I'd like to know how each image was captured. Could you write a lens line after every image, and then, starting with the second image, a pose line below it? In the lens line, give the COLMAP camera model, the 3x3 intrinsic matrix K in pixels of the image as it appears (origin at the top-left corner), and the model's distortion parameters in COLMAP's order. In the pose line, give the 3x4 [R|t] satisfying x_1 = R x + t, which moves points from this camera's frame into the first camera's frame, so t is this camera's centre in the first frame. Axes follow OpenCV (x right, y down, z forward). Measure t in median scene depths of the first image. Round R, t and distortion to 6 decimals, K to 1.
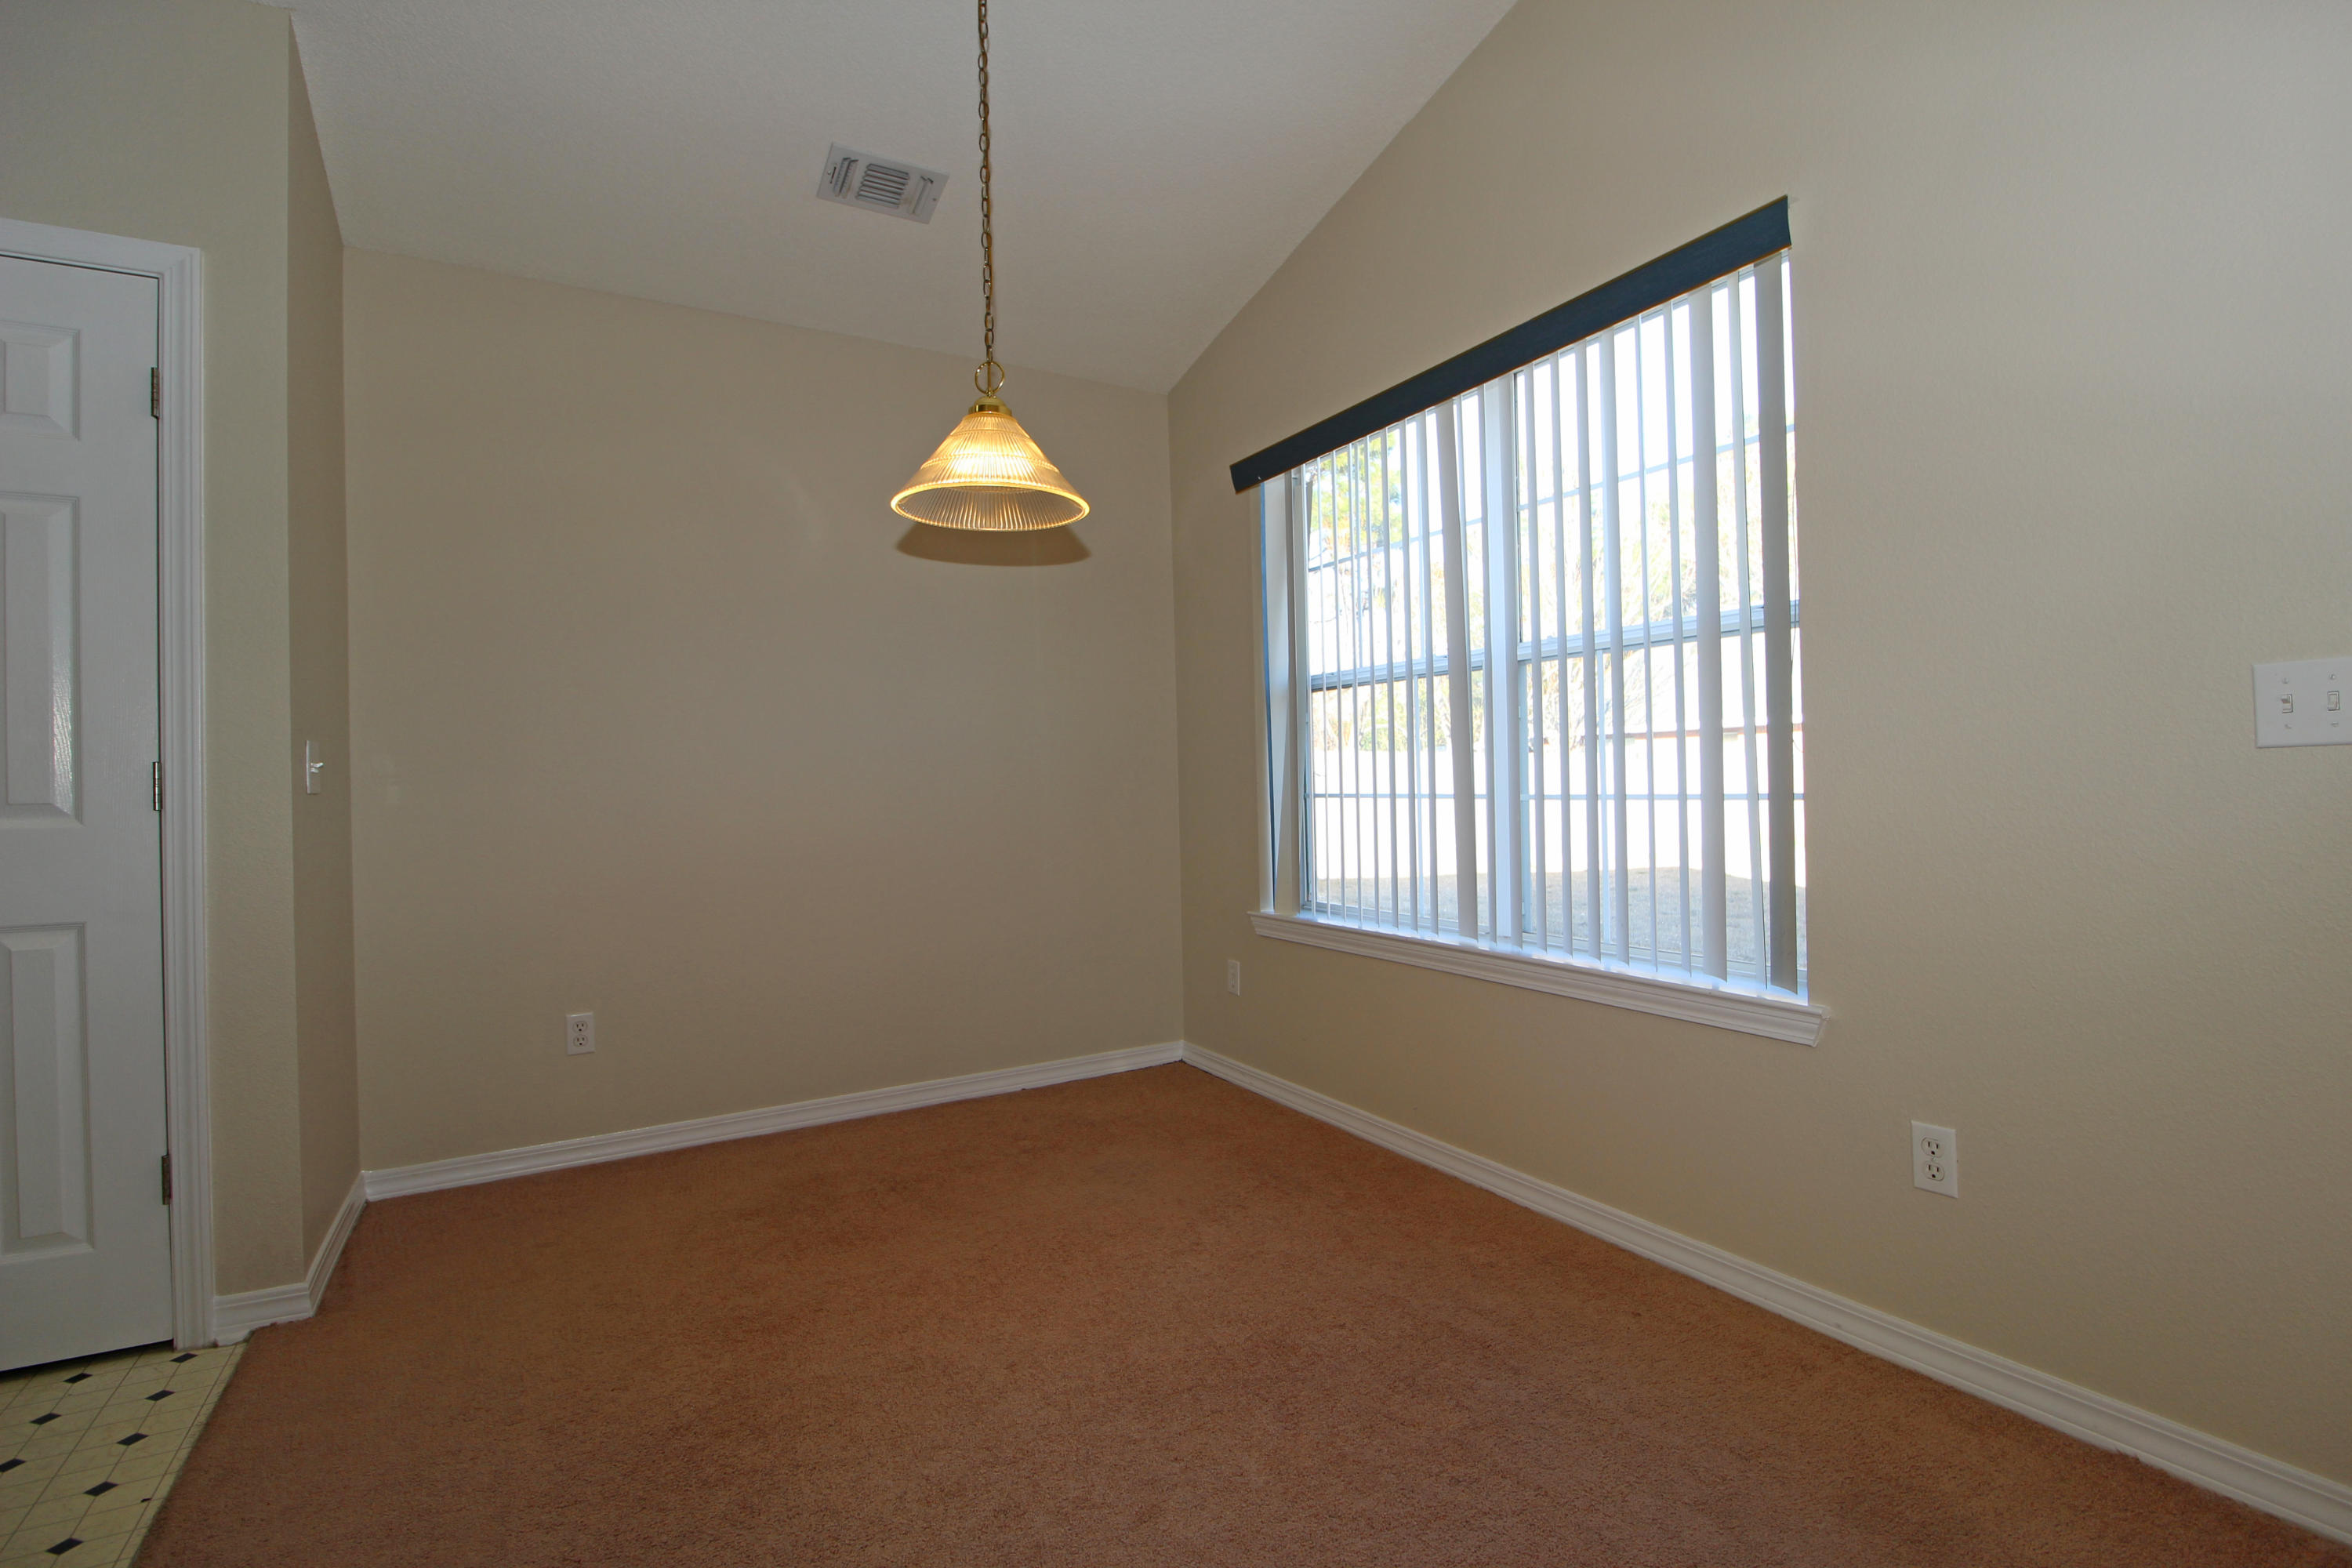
lens RADIAL K [[1130.6, 0, 1173.1], [0, 1130.6, 787.3], [0, 0, 1]] dist [-0.020434, -0.001842]
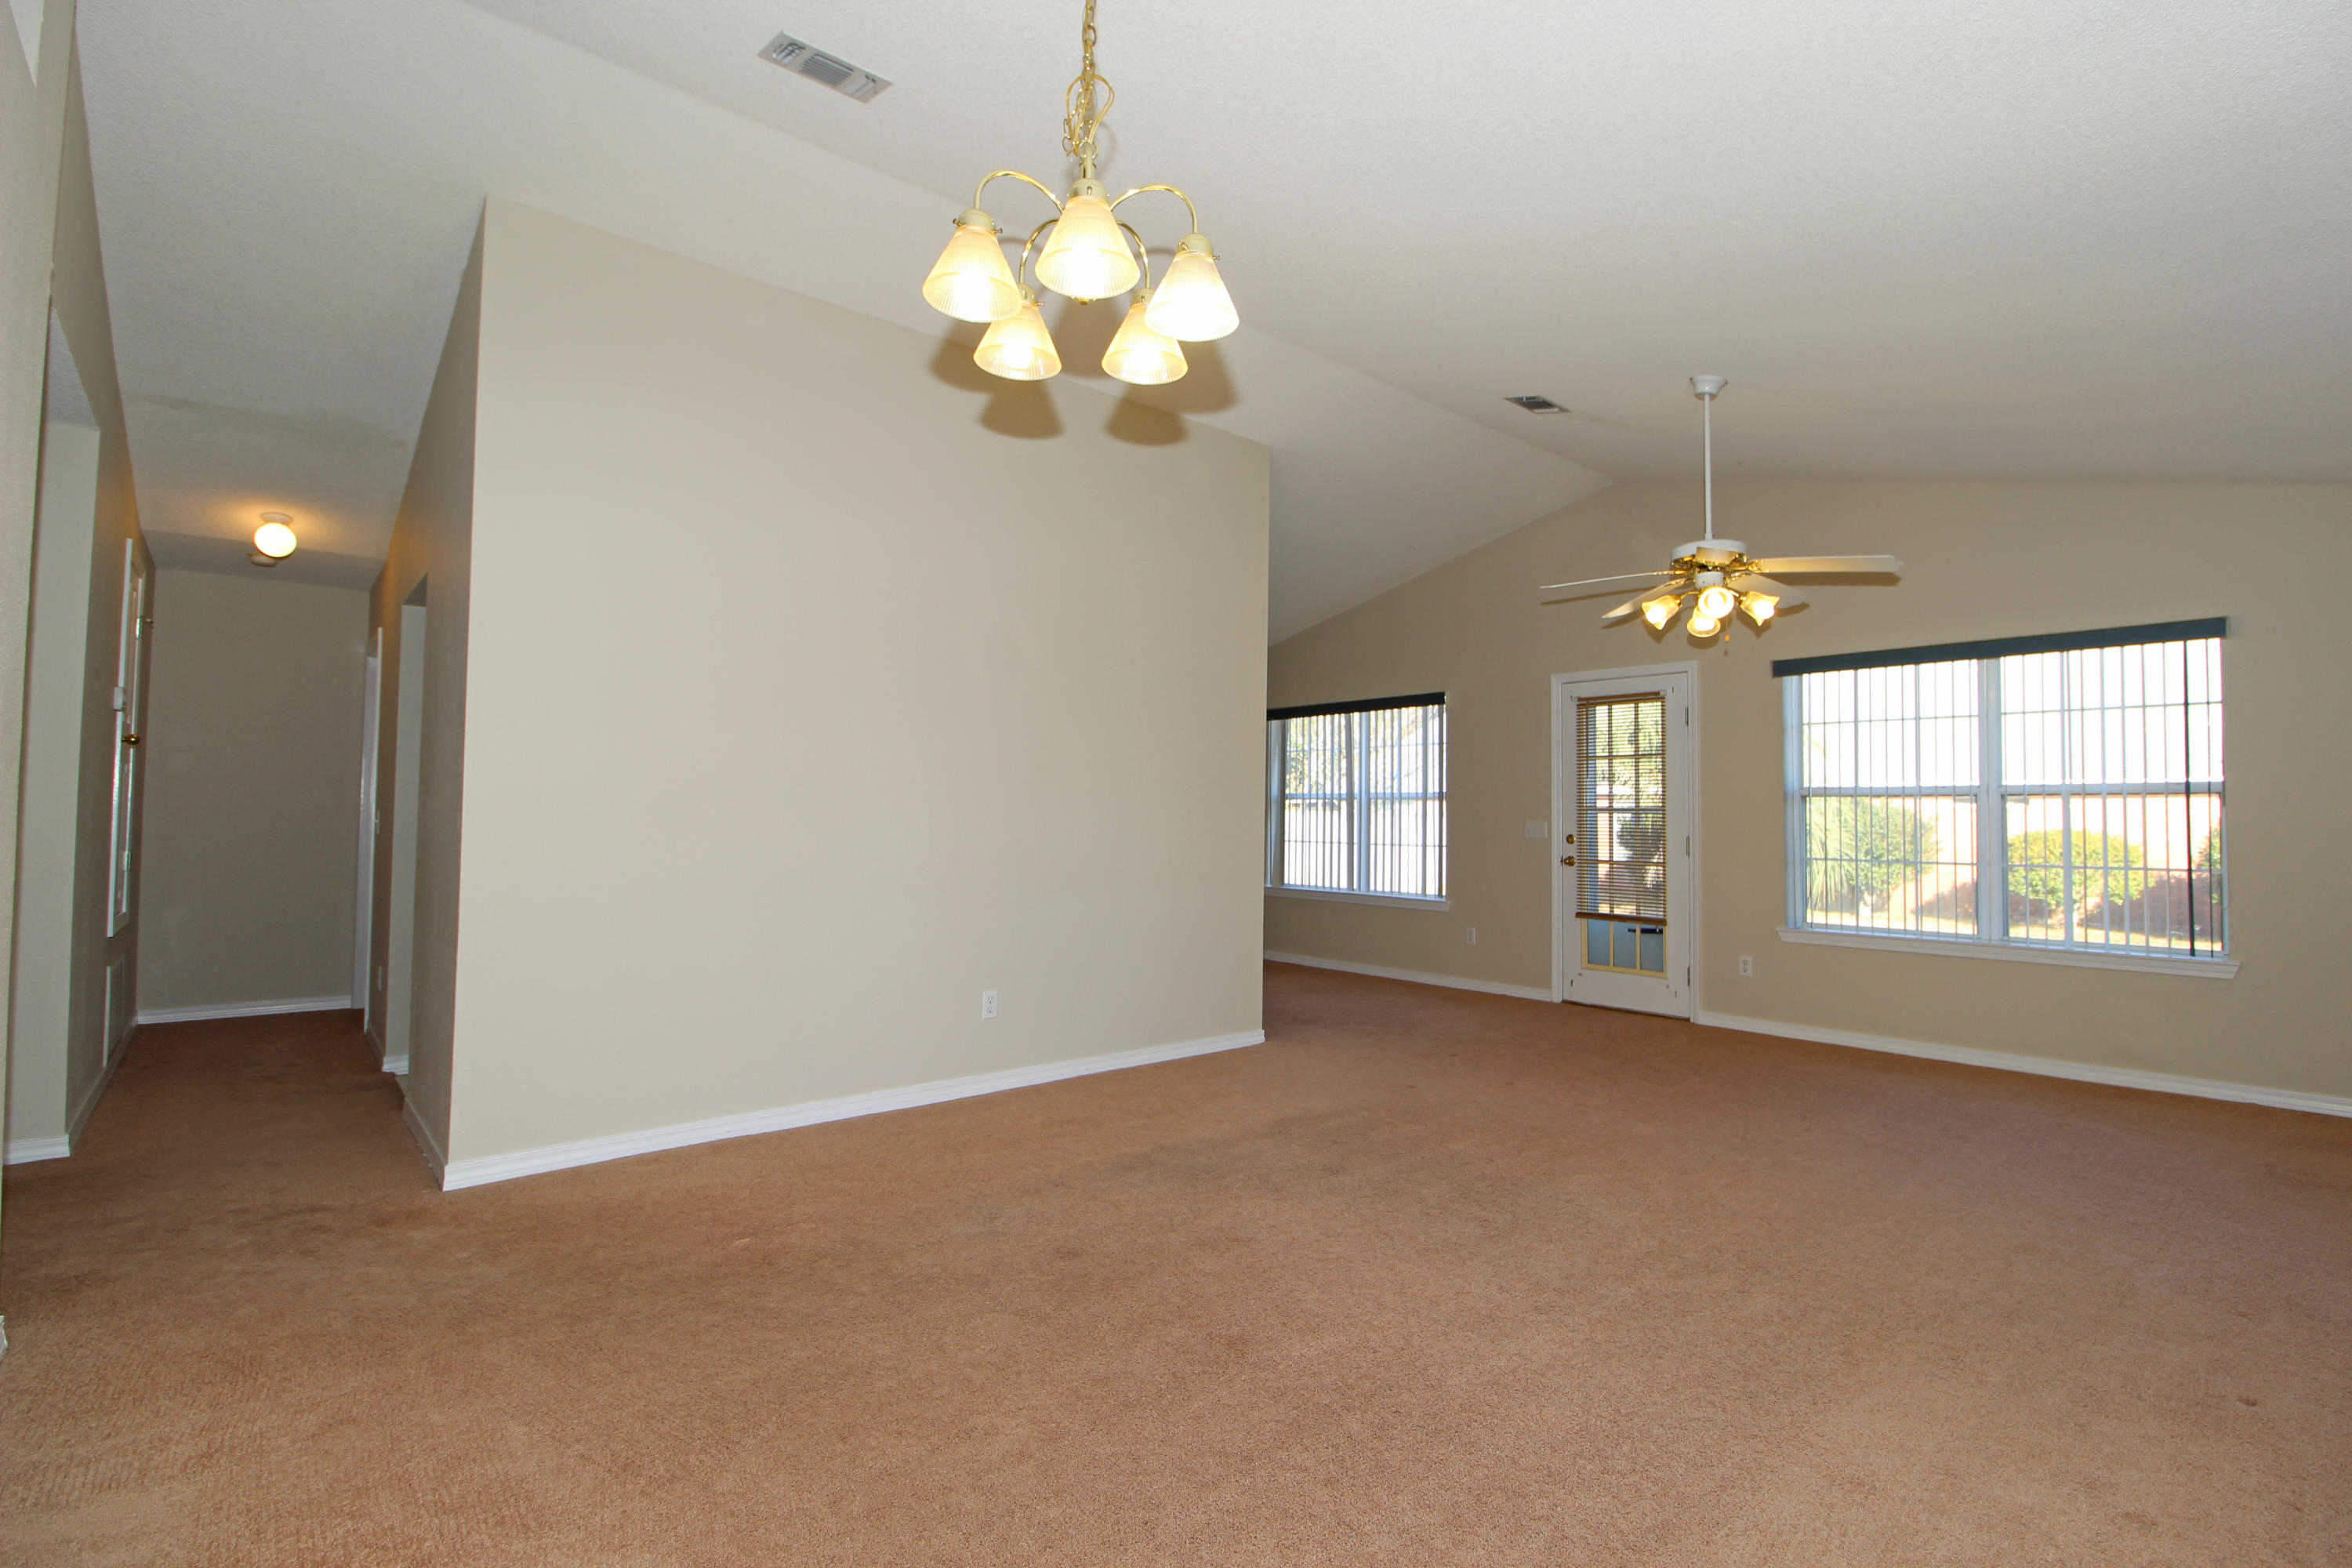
lens RADIAL K [[1130.6, 0, 1178.9], [0, 1130.6, 792.0], [0, 0, 1]] dist [-0.020434, -0.001842]
pose [[0.984220, 0.029942, 0.174395, -0.814577], [-0.026225, 0.999378, -0.023584, -0.049091], [-0.174993, 0.018638, 0.984393, -2.125540]]
